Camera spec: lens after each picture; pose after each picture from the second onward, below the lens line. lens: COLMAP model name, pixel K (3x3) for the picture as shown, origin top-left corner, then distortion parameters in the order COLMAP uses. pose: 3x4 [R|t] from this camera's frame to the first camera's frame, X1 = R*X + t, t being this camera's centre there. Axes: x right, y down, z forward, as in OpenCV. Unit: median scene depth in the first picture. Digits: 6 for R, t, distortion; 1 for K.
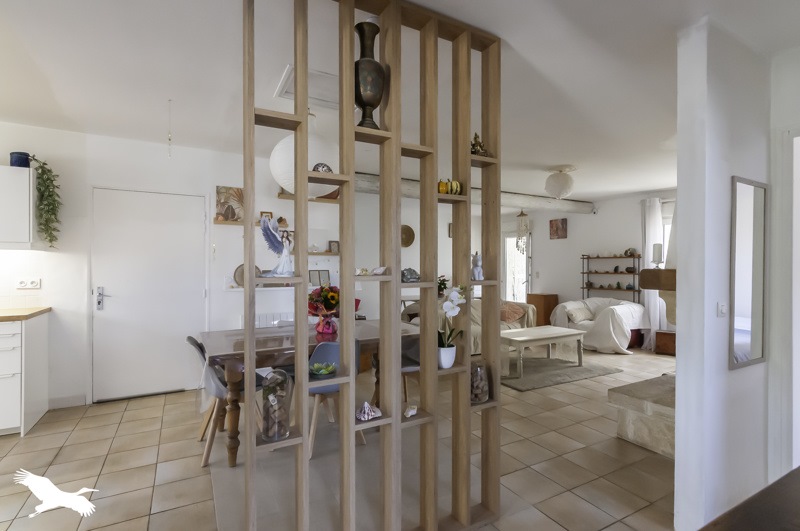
lens RADIAL K [[398.3, 0, 403.1], [0, 398.3, 265.4], [0, 0, 1]] dist [0.006660, 0.001090]
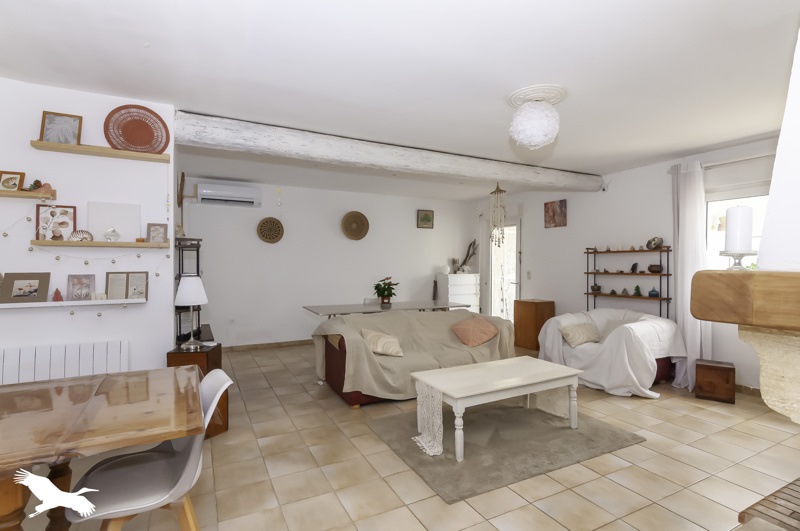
lens RADIAL K [[398.3, 0, 397.4], [0, 398.3, 265.1], [0, 0, 1]] dist [0.006660, 0.001090]
pose [[0.998667, -0.002287, -0.051574, 0.156688], [0.002565, 0.999983, 0.005329, -0.000362], [0.051561, -0.005455, 0.998655, 0.281820]]
